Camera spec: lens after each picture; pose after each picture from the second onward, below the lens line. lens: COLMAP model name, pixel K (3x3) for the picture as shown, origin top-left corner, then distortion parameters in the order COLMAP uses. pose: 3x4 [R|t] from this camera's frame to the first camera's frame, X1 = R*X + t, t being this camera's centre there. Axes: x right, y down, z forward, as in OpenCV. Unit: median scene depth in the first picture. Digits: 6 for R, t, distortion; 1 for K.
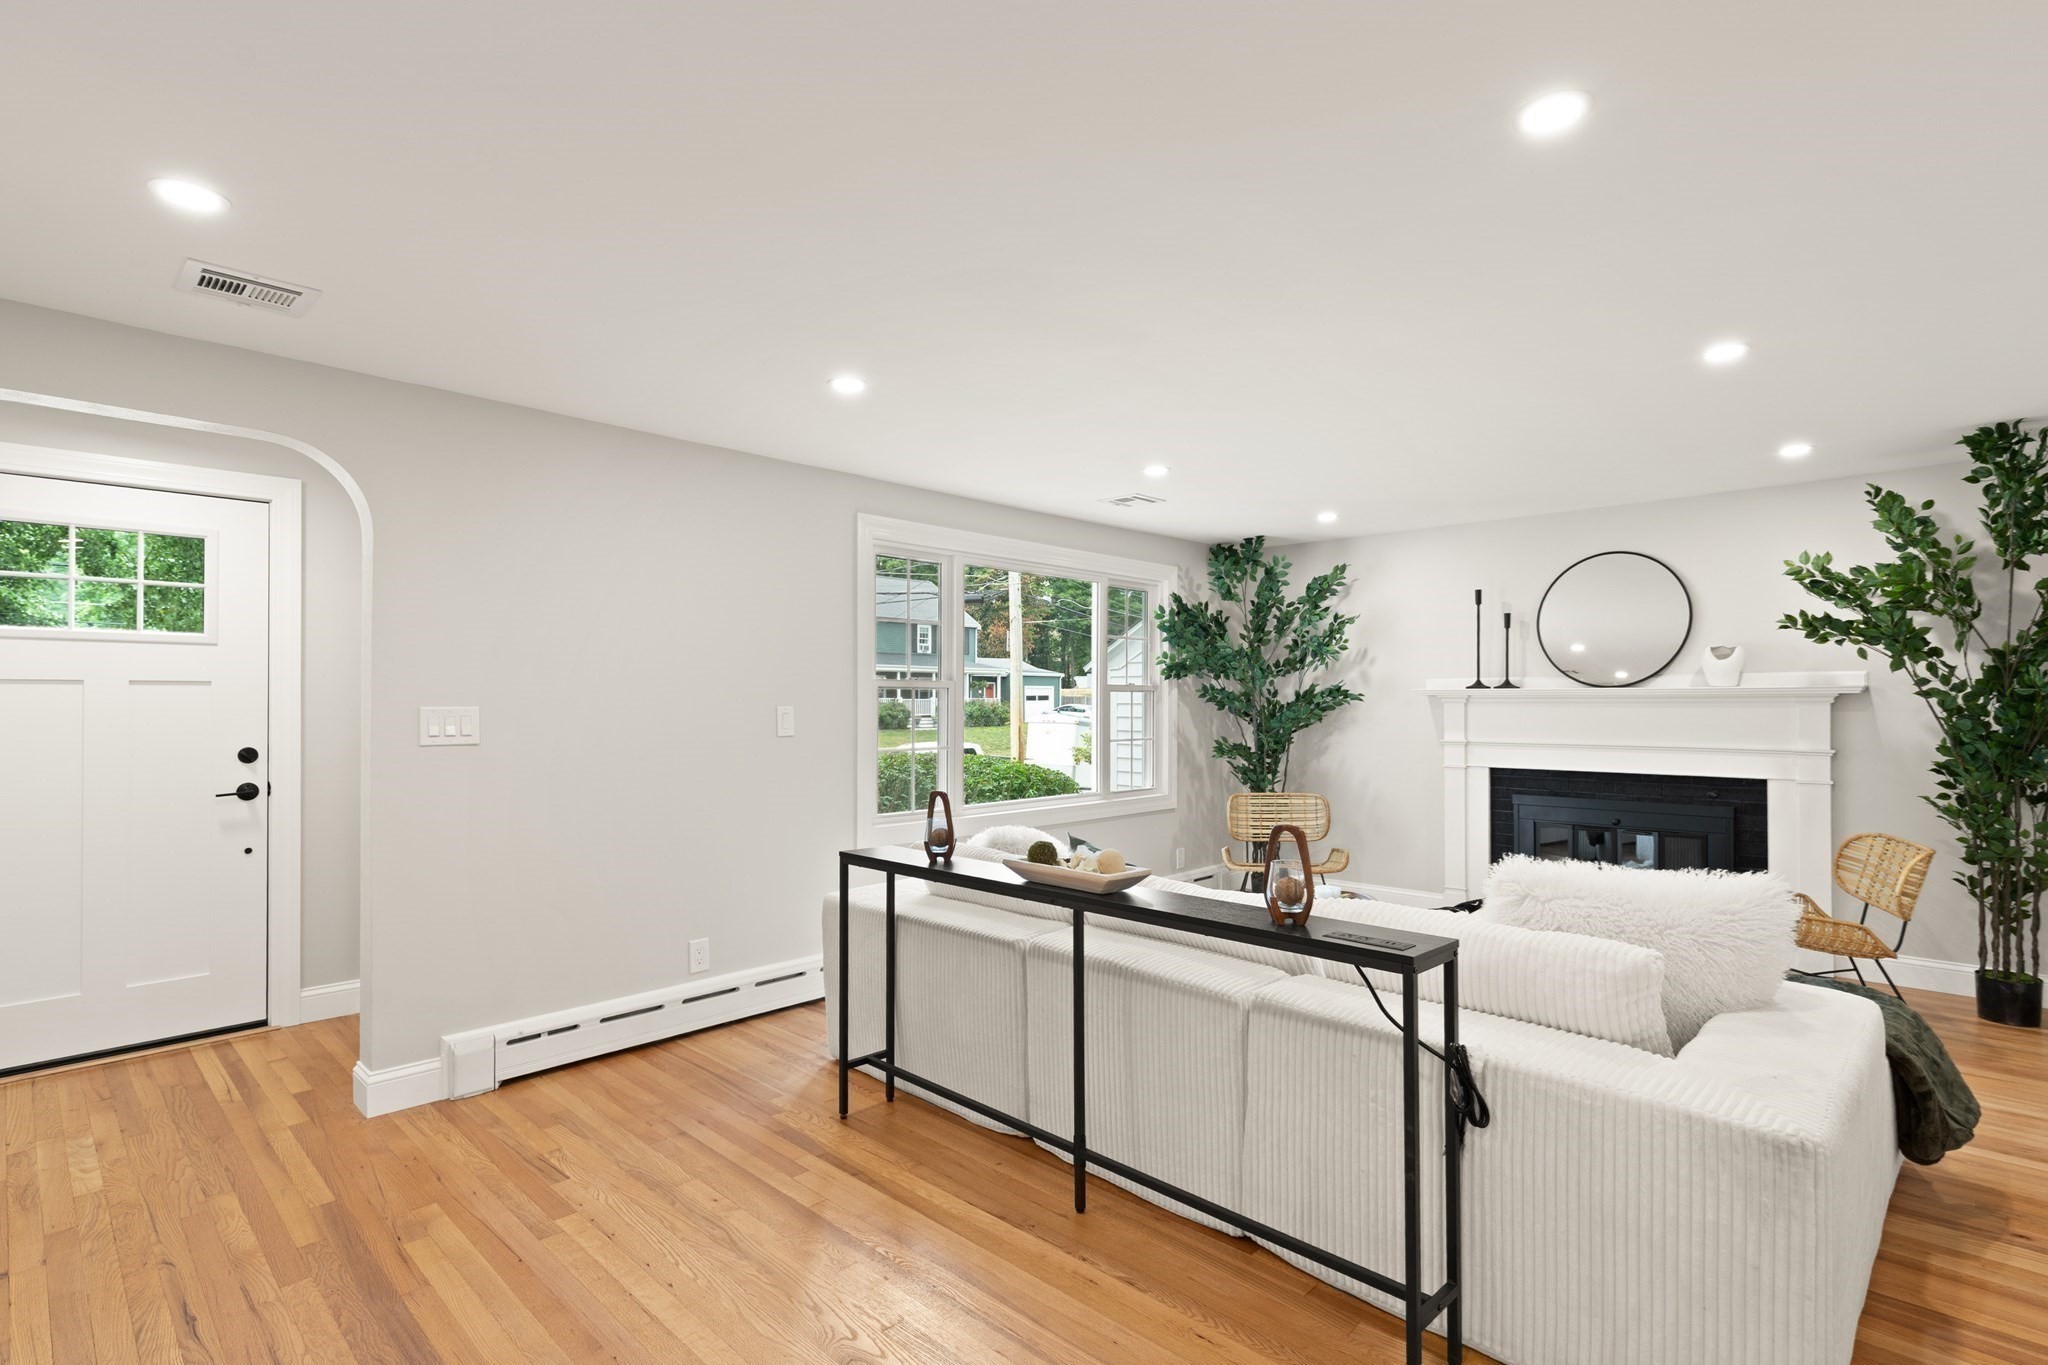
lens RADIAL K [[940.5, 0, 1029.2], [0, 940.5, 693.7], [0, 0, 1]] dist [-0.003443, 0.002214]
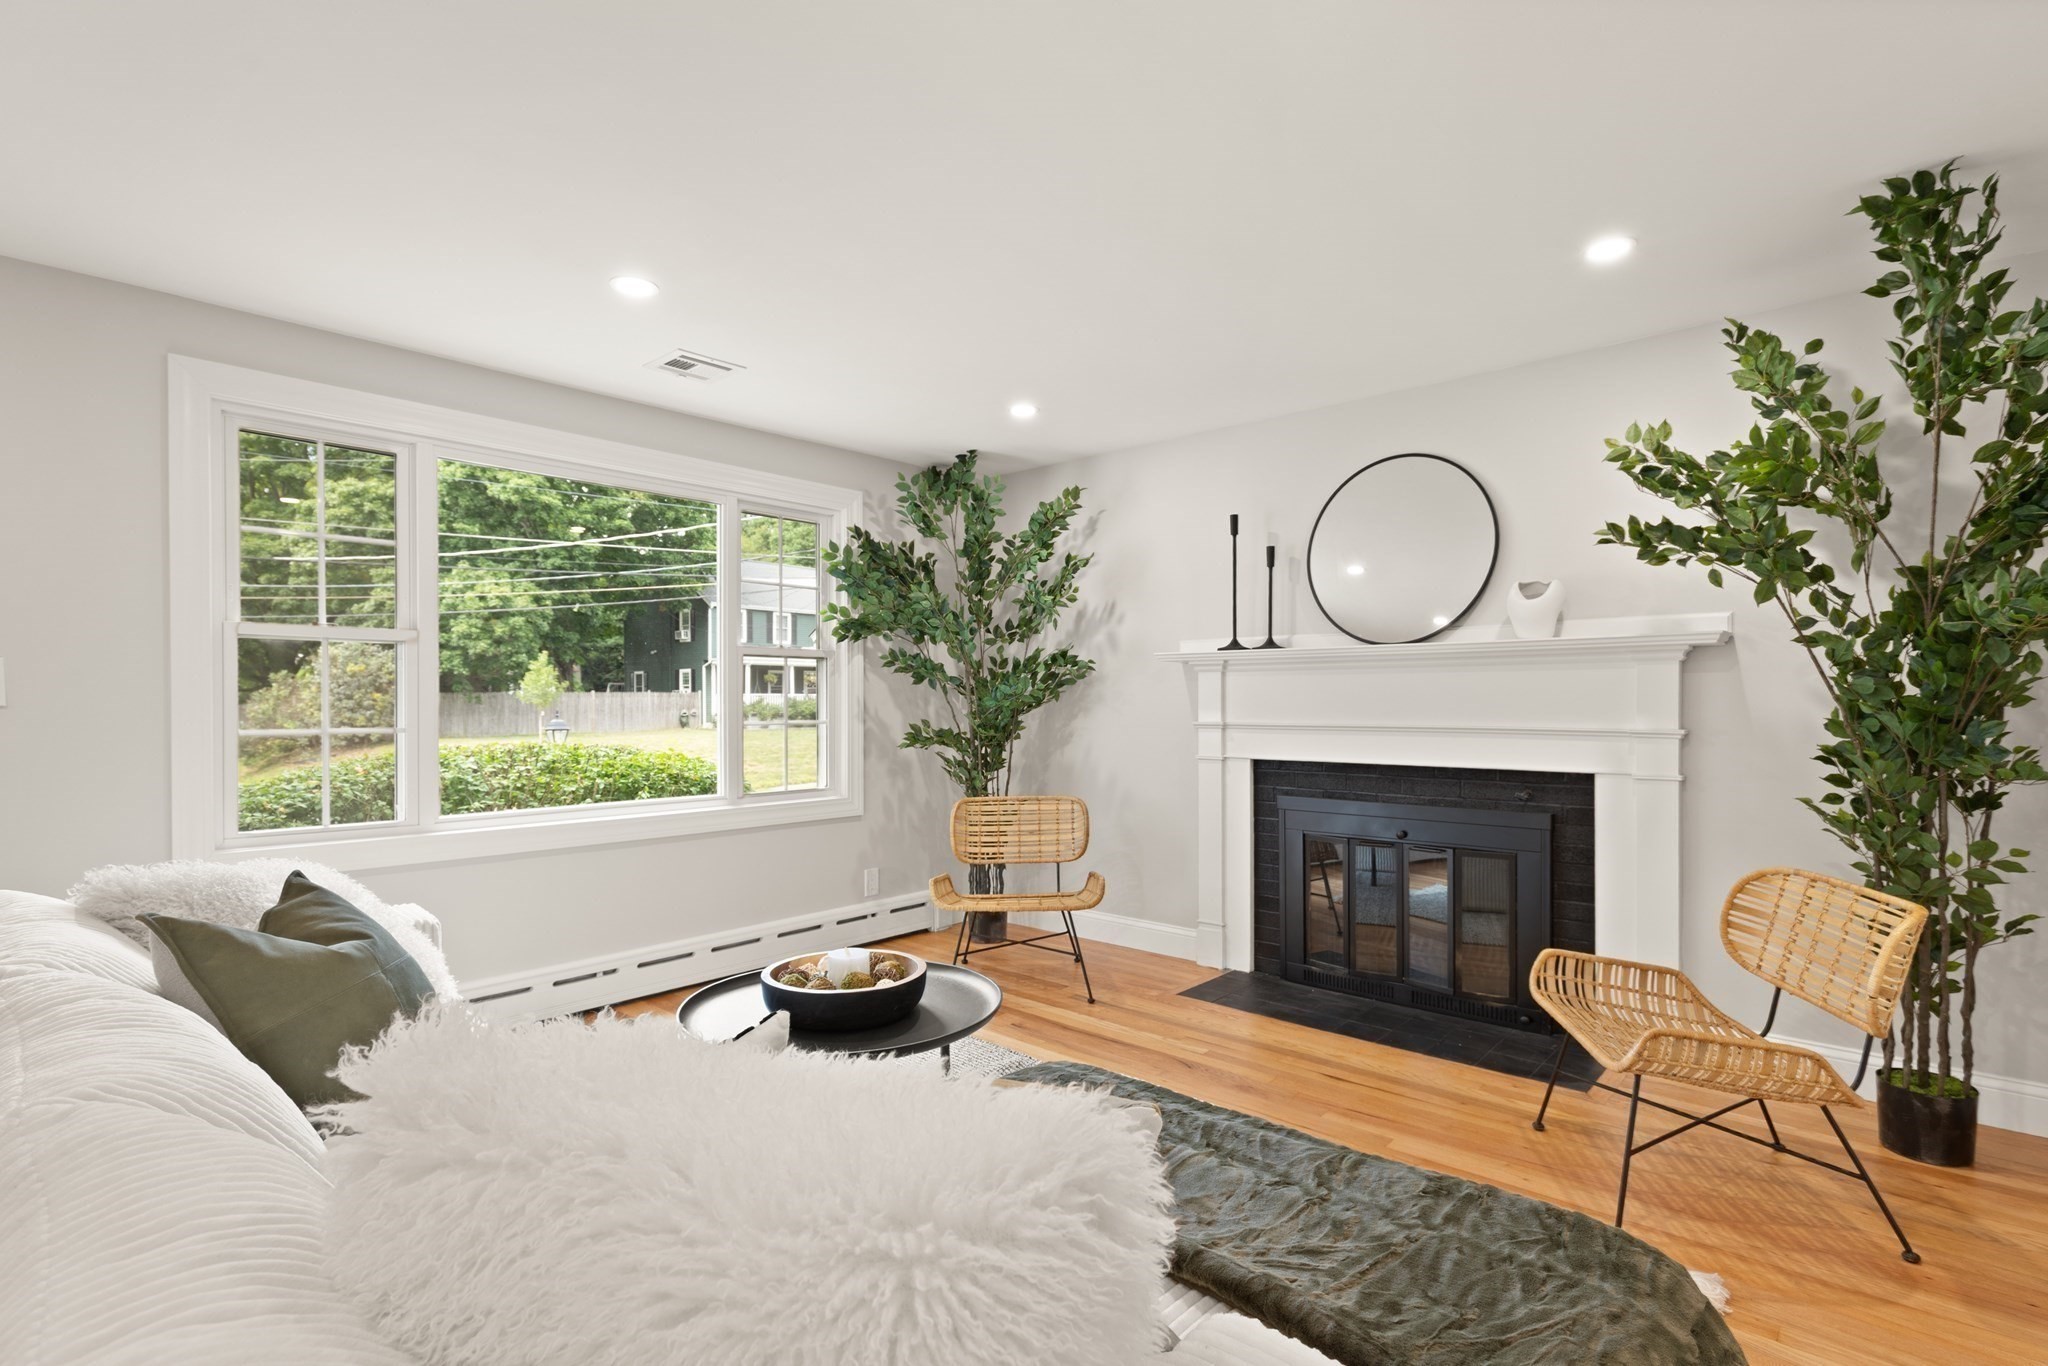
lens RADIAL K [[940.5, 0, 1033.4], [0, 940.5, 702.2], [0, 0, 1]] dist [-0.003443, 0.002214]
pose [[0.999240, -0.000149, 0.038970, 0.381201], [-0.000240, 0.999950, 0.009973, 0.035217], [-0.038970, -0.009975, 0.999191, 0.360274]]
